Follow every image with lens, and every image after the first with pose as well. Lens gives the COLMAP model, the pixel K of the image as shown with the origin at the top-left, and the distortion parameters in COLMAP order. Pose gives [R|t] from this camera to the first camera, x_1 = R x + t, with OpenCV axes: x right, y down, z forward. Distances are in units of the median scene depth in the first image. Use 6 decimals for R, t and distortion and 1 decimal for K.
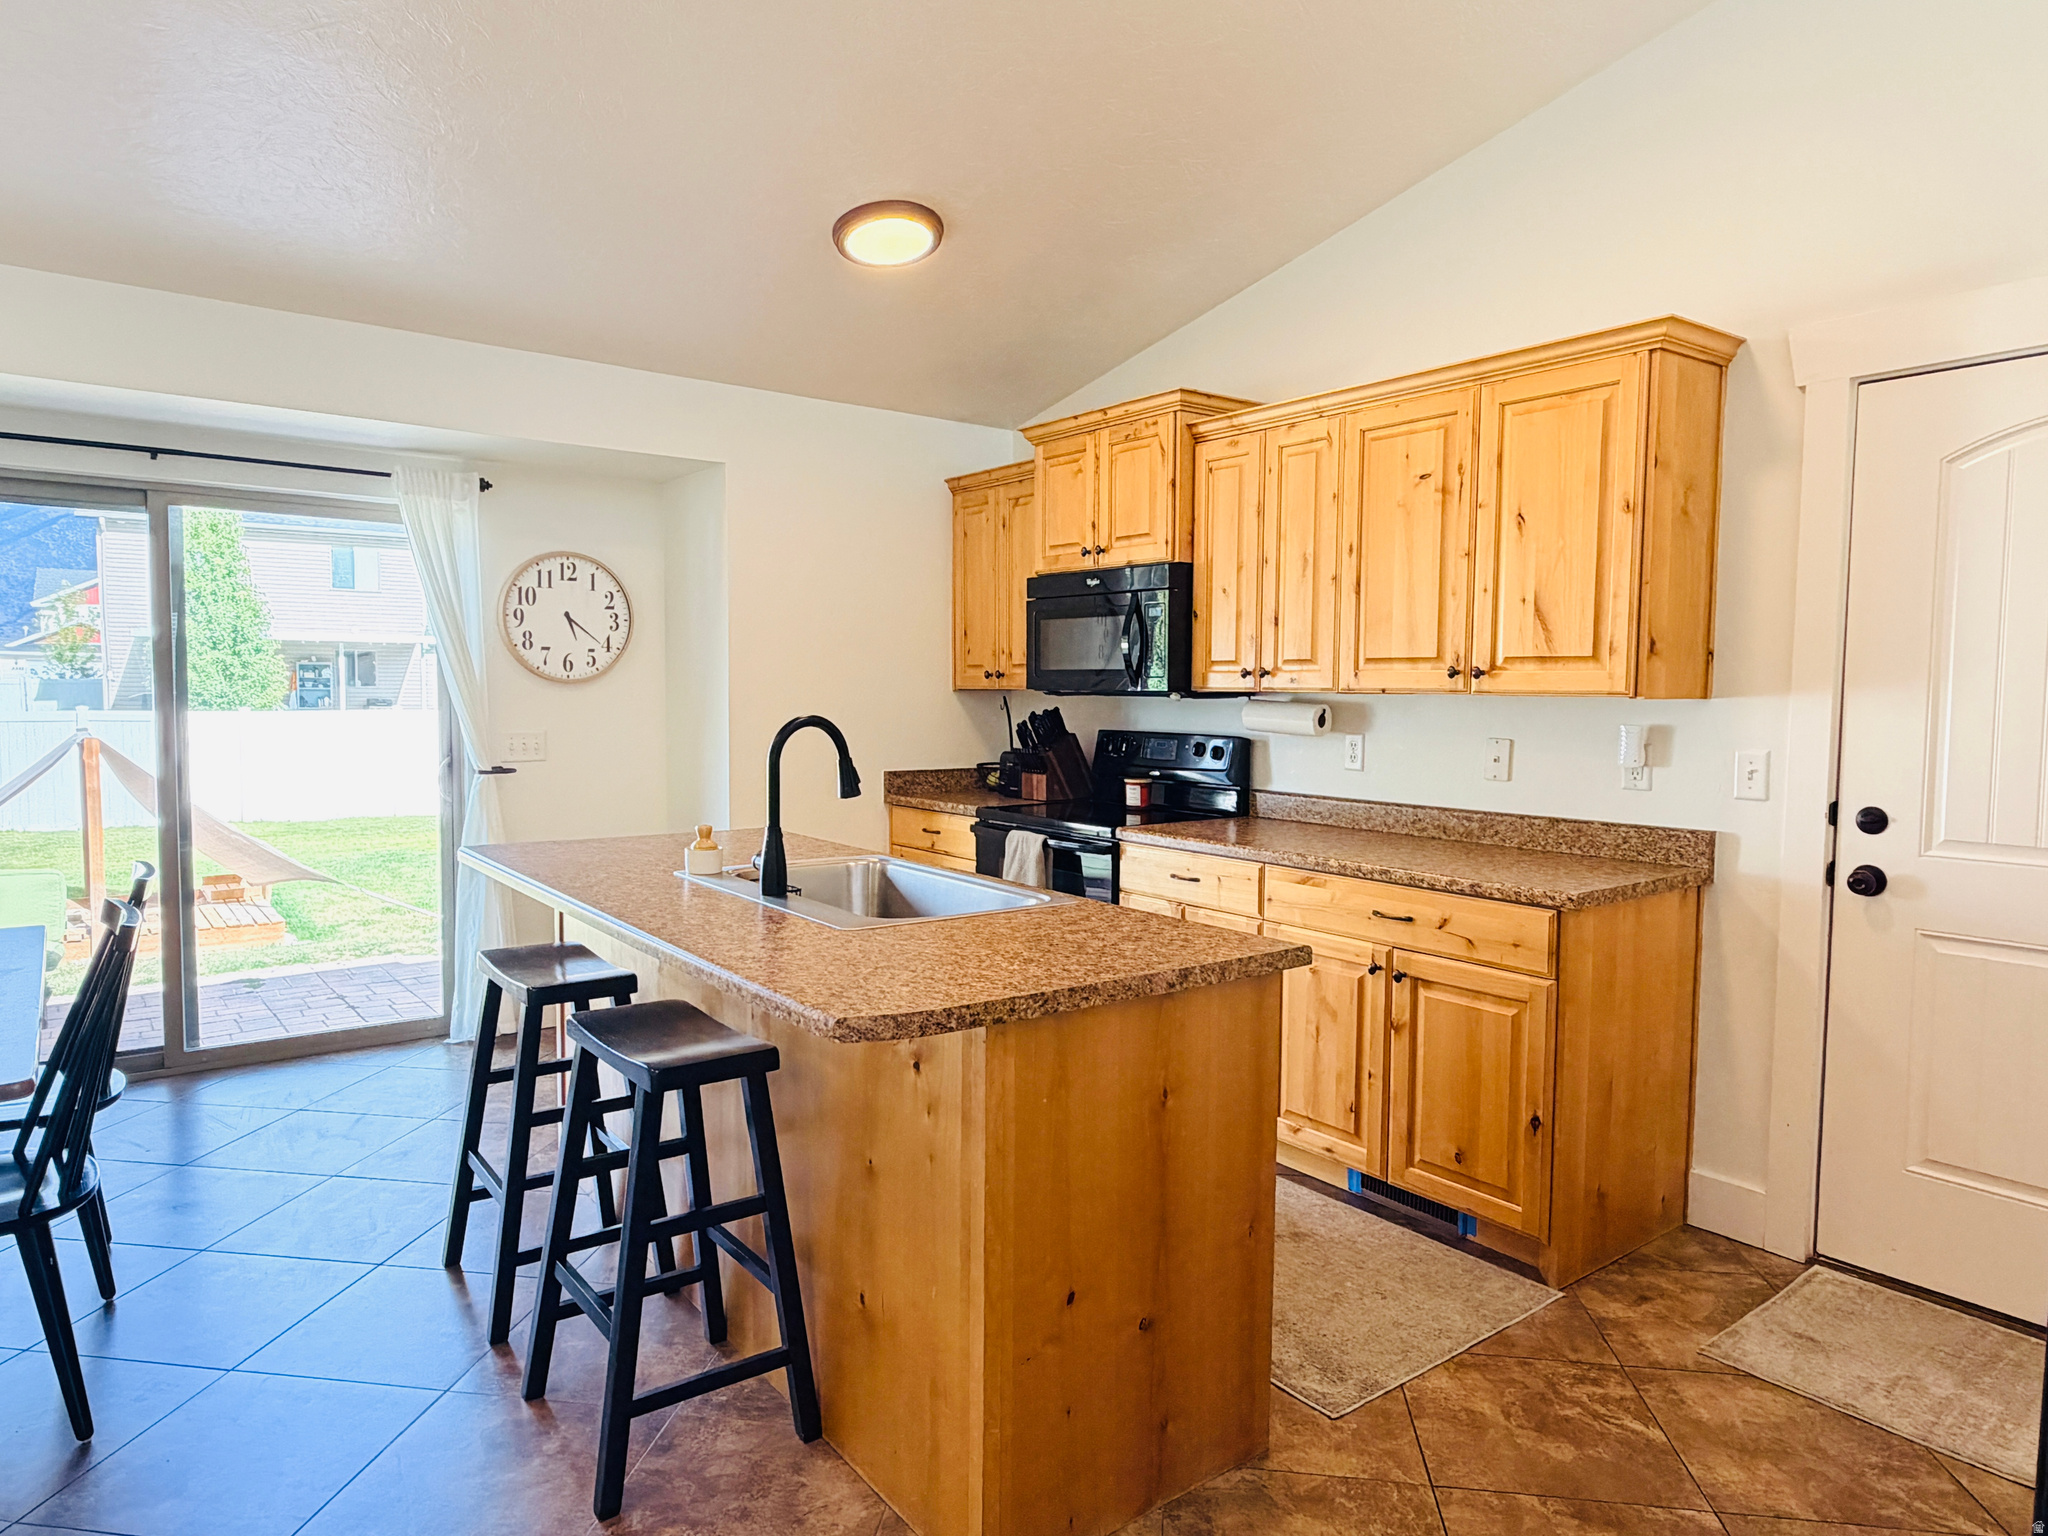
lens RADIAL K [[1262.7, 0, 1024.0], [0, 1262.7, 768.0], [0, 0, 1]] dist [0.007493, 0.001540]
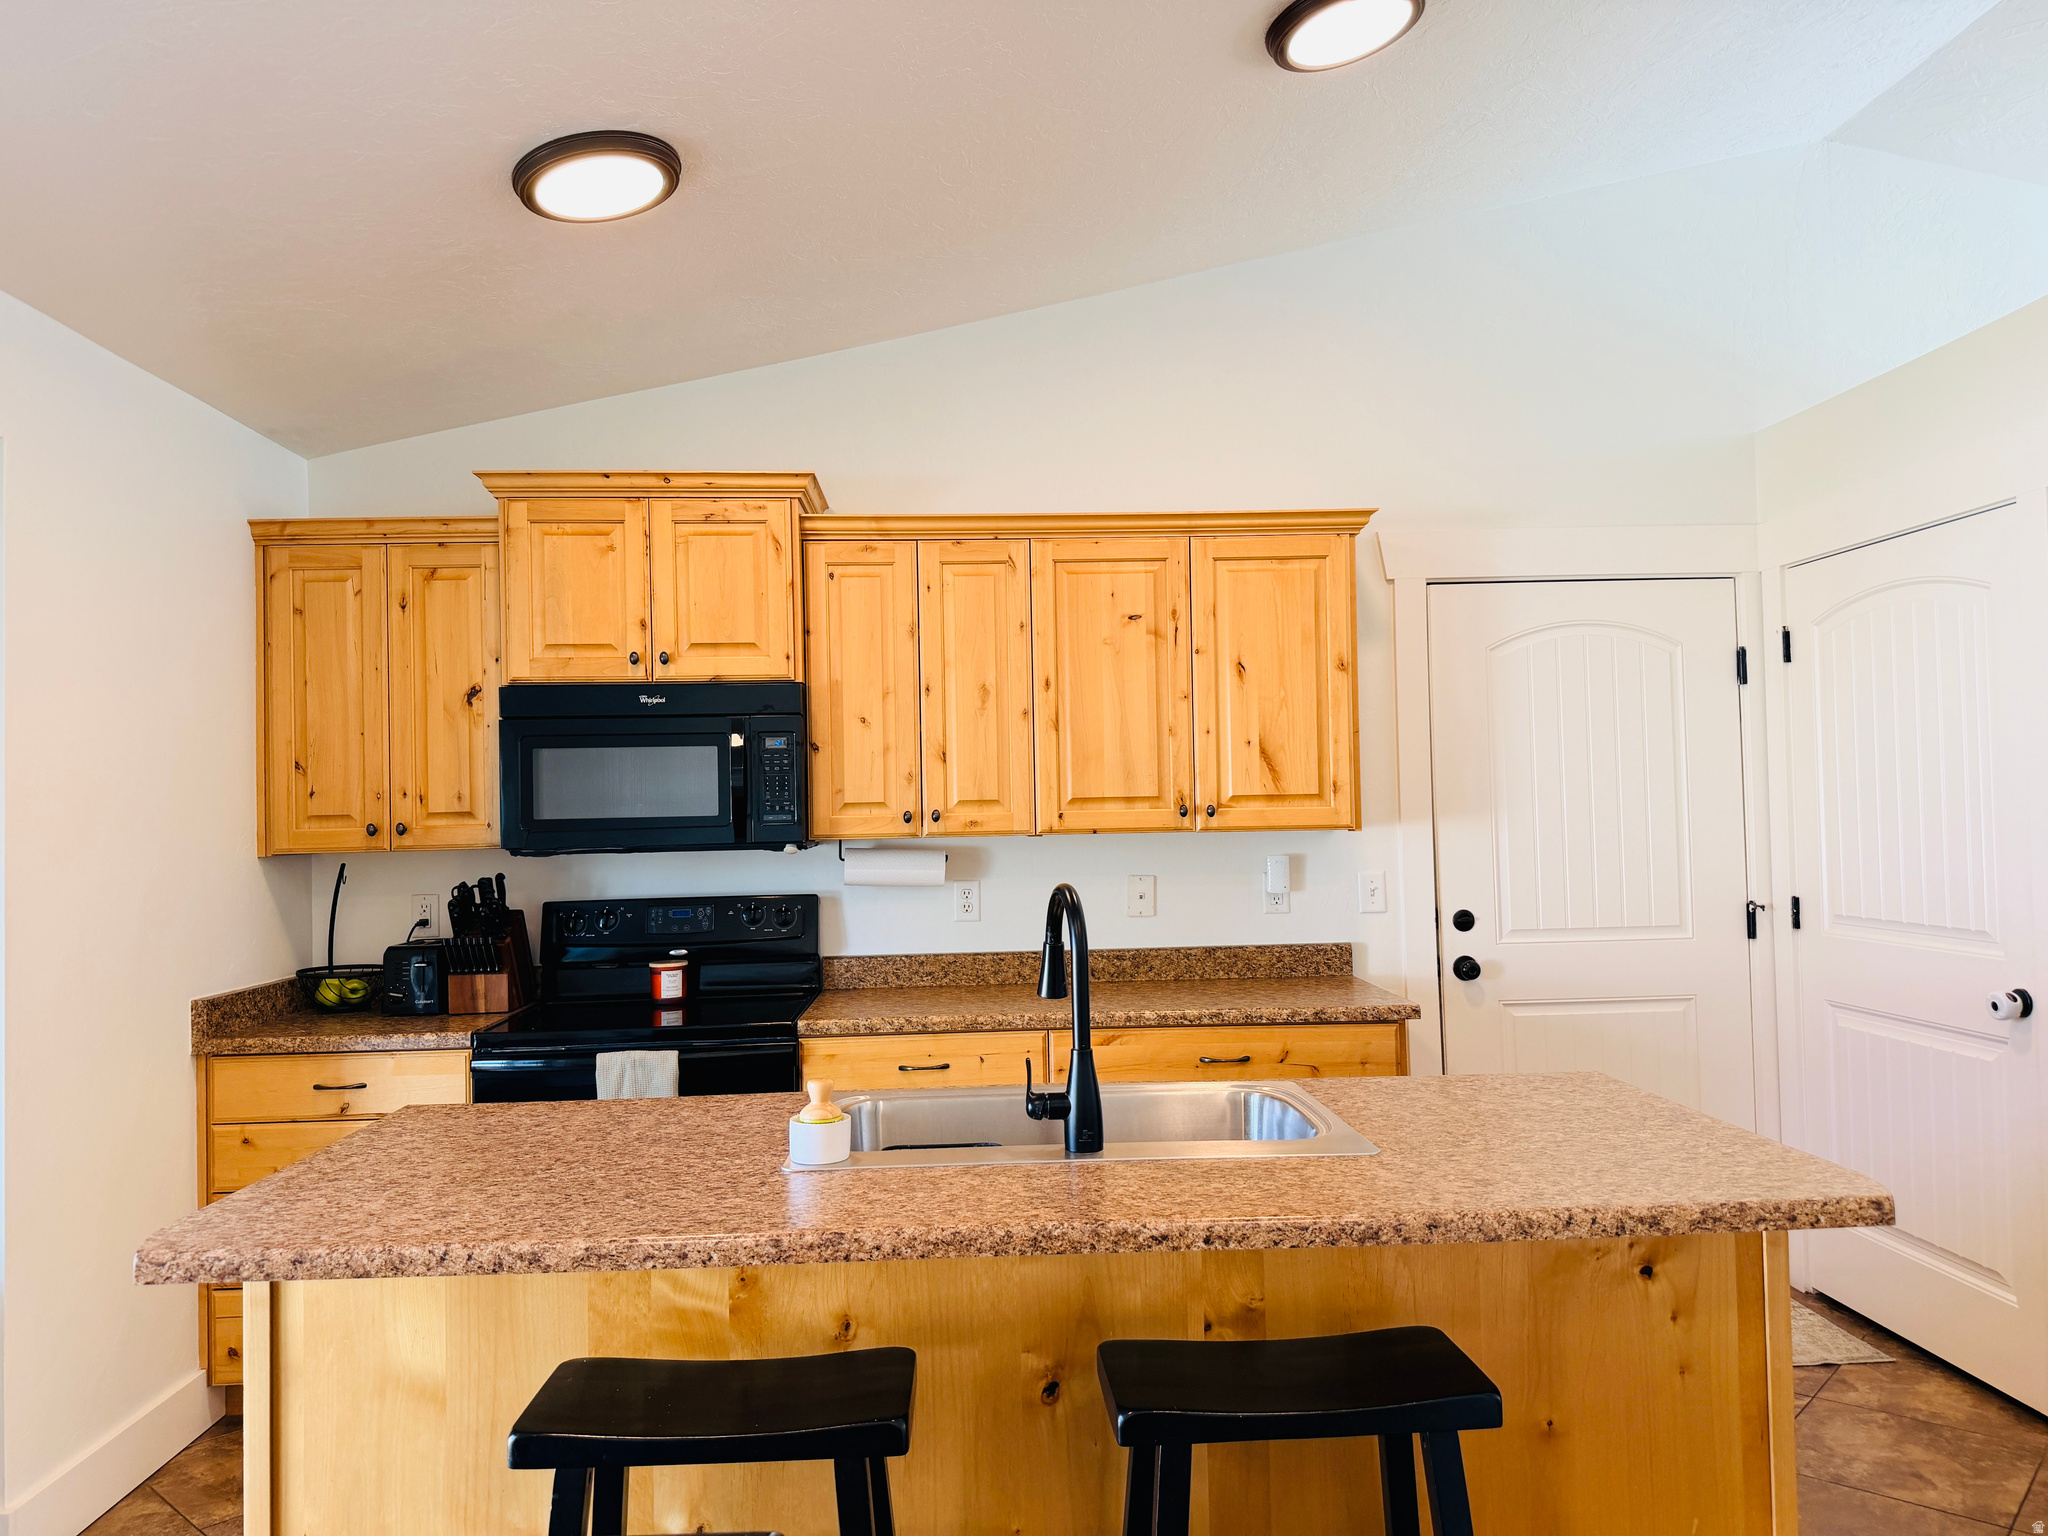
lens RADIAL K [[1453.6, 0, 1024.0], [0, 1453.6, 768.0], [0, 0, 1]] dist [0.131968, -0.213731]
pose [[0.561129, 0.006580, 0.827702, -0.689781], [0.079208, 0.994953, -0.061607, -0.047262], [-0.823930, 0.100130, 0.557776, 0.440541]]
